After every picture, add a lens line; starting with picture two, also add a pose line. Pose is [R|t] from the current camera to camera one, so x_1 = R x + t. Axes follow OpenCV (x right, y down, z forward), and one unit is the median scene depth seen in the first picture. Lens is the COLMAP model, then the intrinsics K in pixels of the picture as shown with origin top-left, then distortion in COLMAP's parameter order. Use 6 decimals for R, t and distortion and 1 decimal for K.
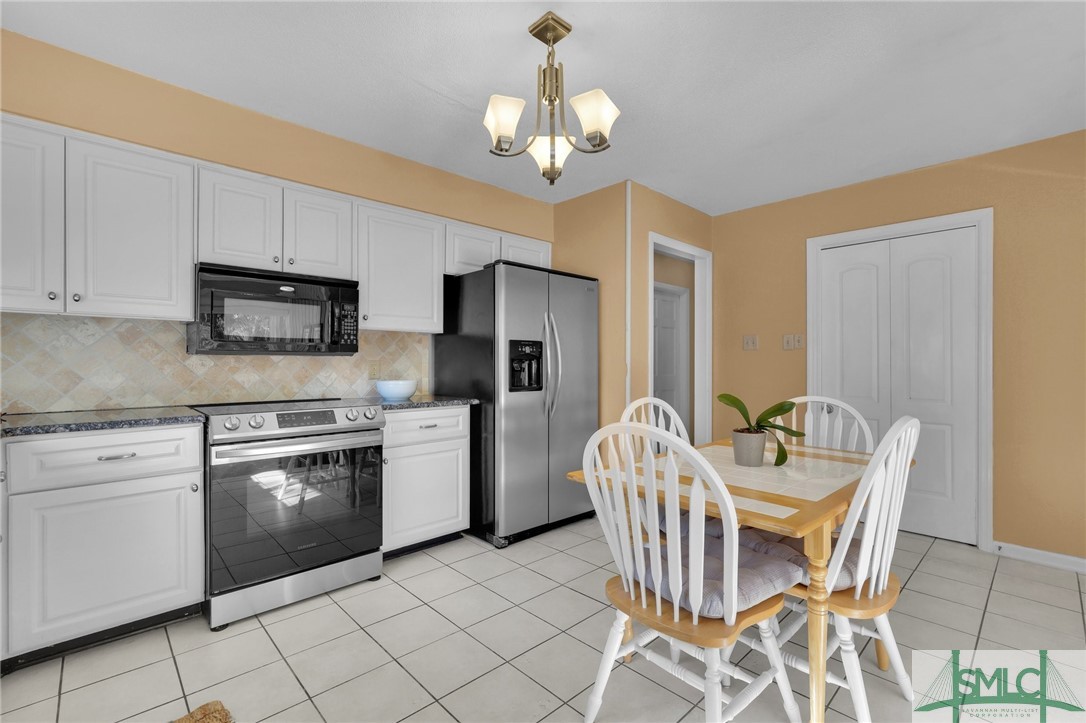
lens RADIAL K [[479.7, 0, 545.4], [0, 479.7, 362.1], [0, 0, 1]] dist [-0.019337, 0.009480]
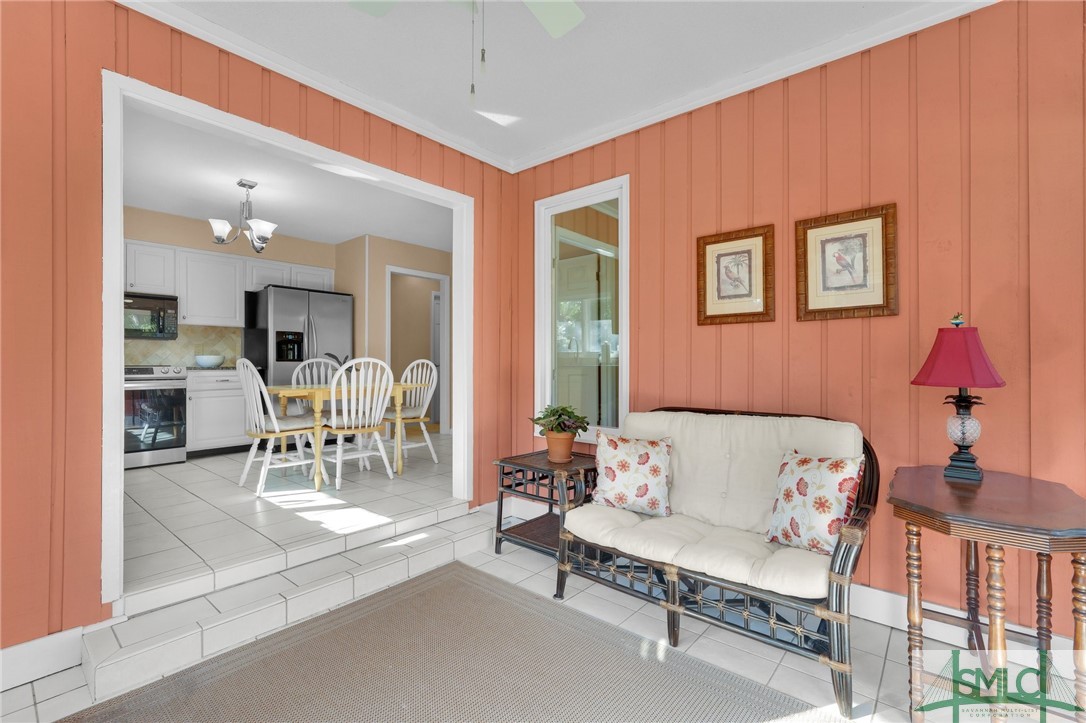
lens RADIAL K [[479.7, 0, 545.4], [0, 479.7, 362.1], [0, 0, 1]] dist [-0.019337, 0.009480]
pose [[0.993658, -0.001800, 0.112432, 0.708696], [0.001913, 0.999998, -0.000897, 0.069572], [-0.112430, 0.001106, 0.993659, -0.823173]]
